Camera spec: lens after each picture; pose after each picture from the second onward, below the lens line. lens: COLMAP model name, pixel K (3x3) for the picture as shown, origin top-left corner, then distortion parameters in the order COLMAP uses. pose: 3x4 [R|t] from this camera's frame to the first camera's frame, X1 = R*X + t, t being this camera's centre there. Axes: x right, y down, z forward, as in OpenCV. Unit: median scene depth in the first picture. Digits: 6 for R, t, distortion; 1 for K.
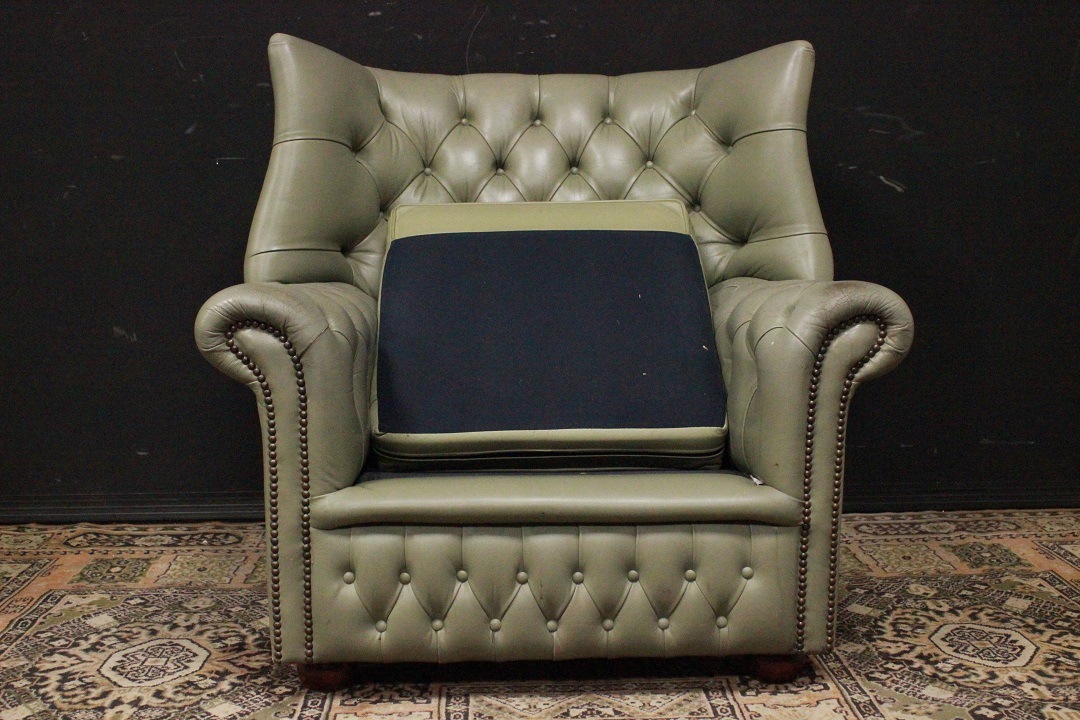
lens RADIAL K [[1247.7, 0, 535.8], [0, 1247.7, 362.7], [0, 0, 1]] dist [-0.069571, 0.000000]
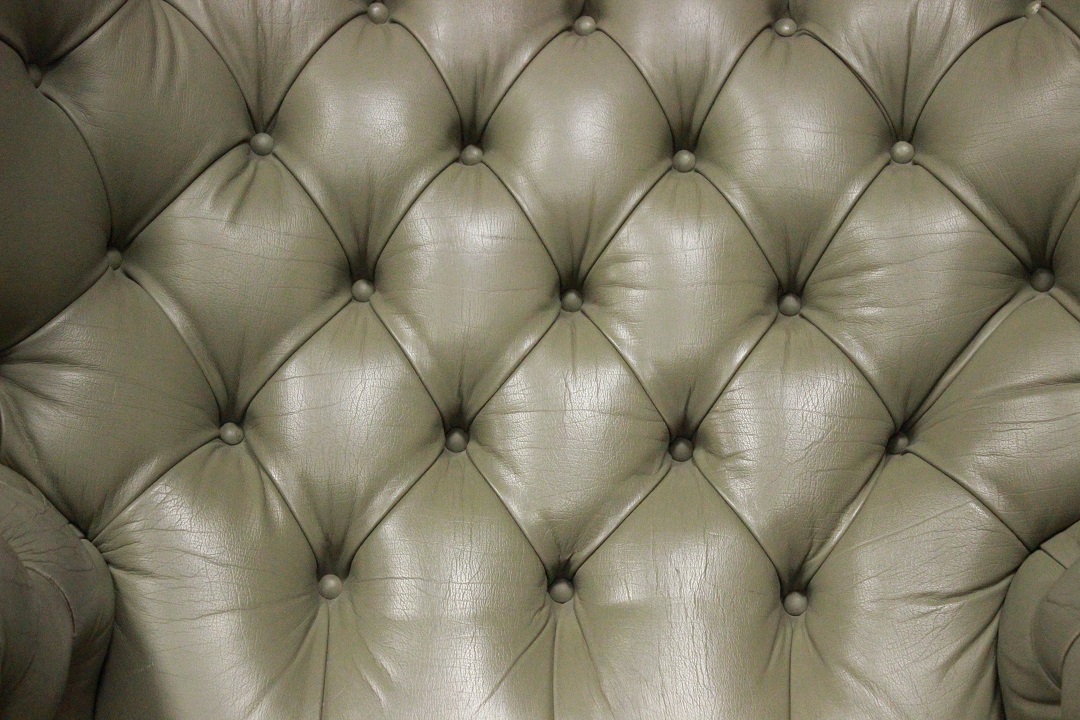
lens RADIAL K [[2258.4, 0, 546.4], [0, 2258.4, 358.6], [0, 0, 1]] dist [0.072411, 0.000000]
pose [[0.998823, 0.043706, -0.021057, 0.008304], [-0.045813, 0.992542, -0.112964, -0.026439], [0.015963, 0.113796, 0.993376, 0.382398]]
